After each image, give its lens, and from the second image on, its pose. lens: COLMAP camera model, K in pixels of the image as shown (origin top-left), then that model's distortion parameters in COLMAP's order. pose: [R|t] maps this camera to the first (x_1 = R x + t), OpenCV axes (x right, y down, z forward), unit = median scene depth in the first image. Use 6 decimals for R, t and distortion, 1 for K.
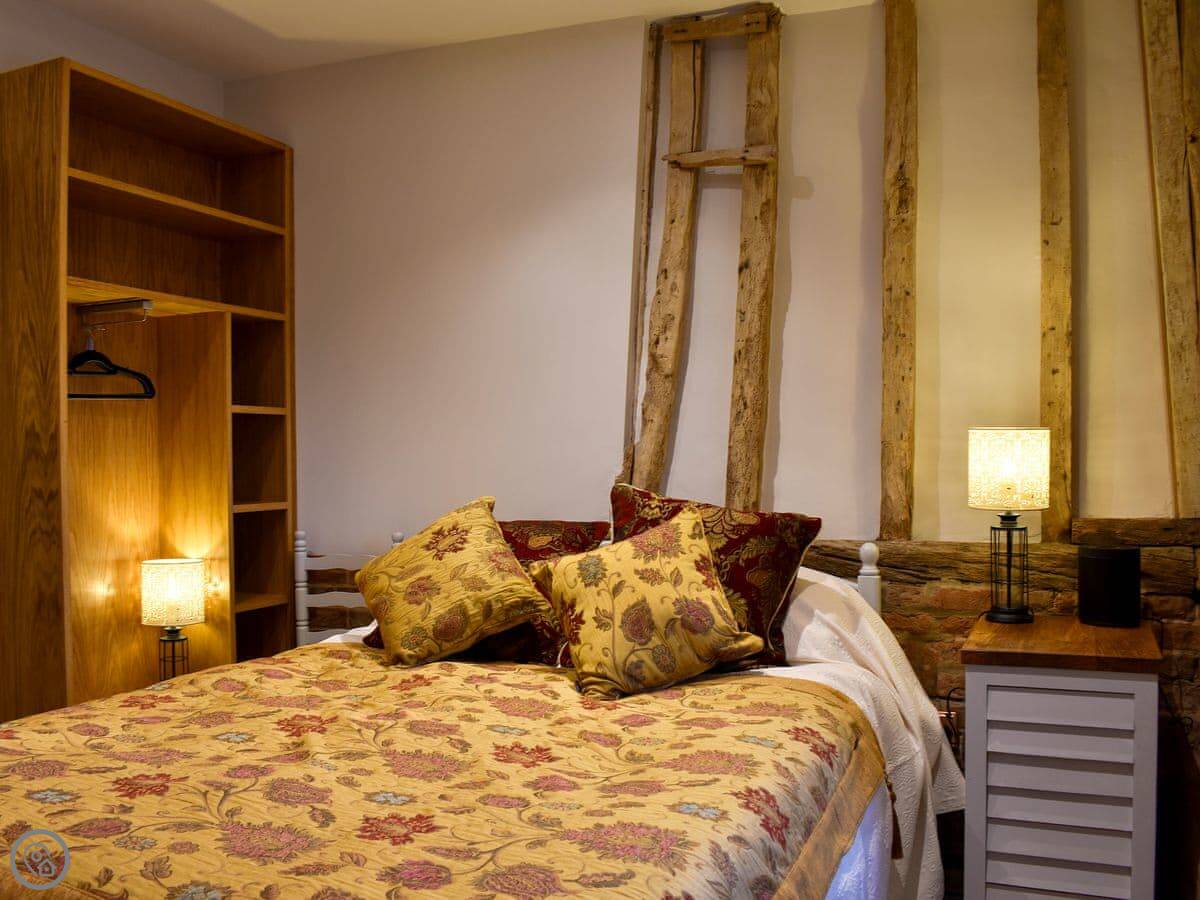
lens RADIAL K [[1057.2, 0, 620.9], [0, 1057.2, 449.7], [0, 0, 1]] dist [0.008793, 0.012297]
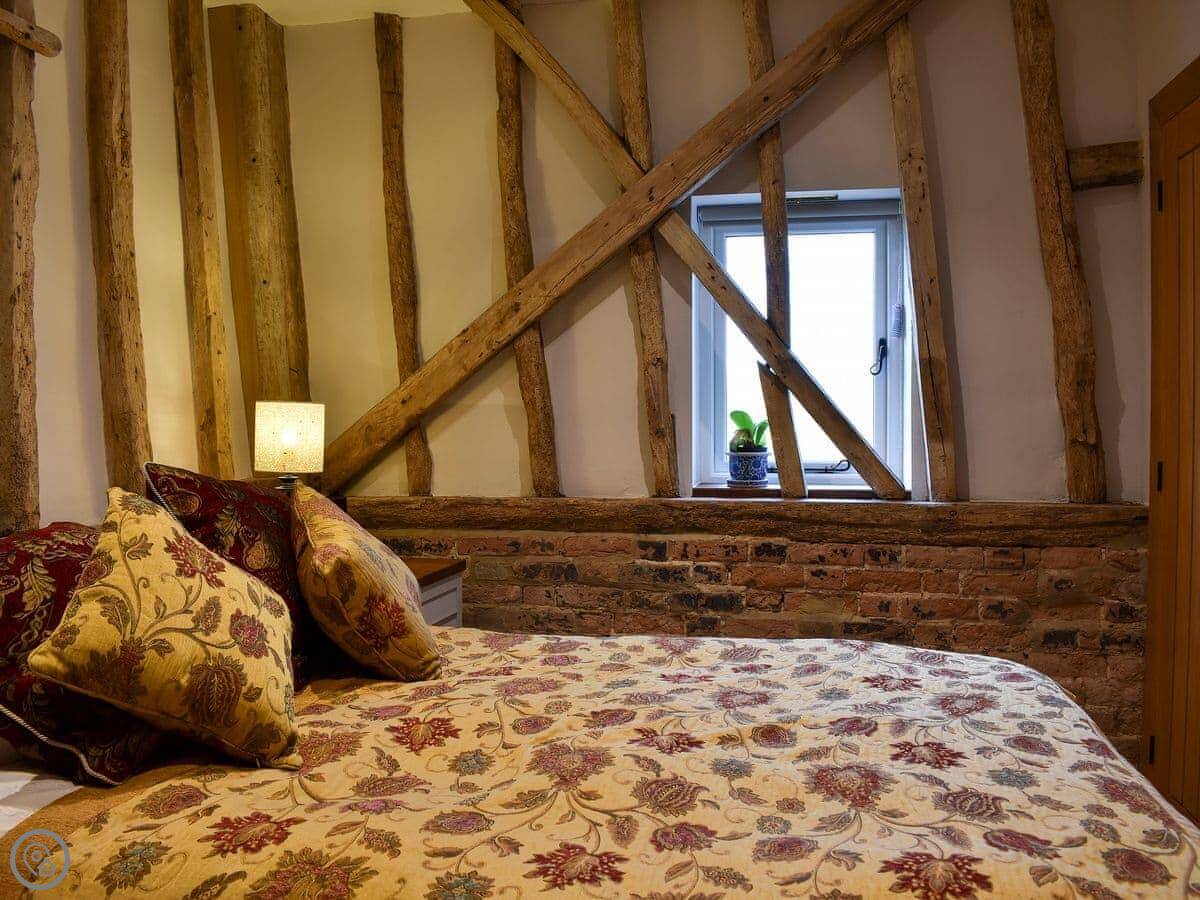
lens RADIAL K [[1064.1, 0, 531.4], [0, 1064.1, 450.3], [0, 0, 1]] dist [0.004927, -0.000961]
pose [[-0.159378, -0.039061, 0.986445, -1.410383], [0.017265, 0.998954, 0.042346, -0.017208], [-0.987067, 0.023780, -0.158536, 1.572840]]
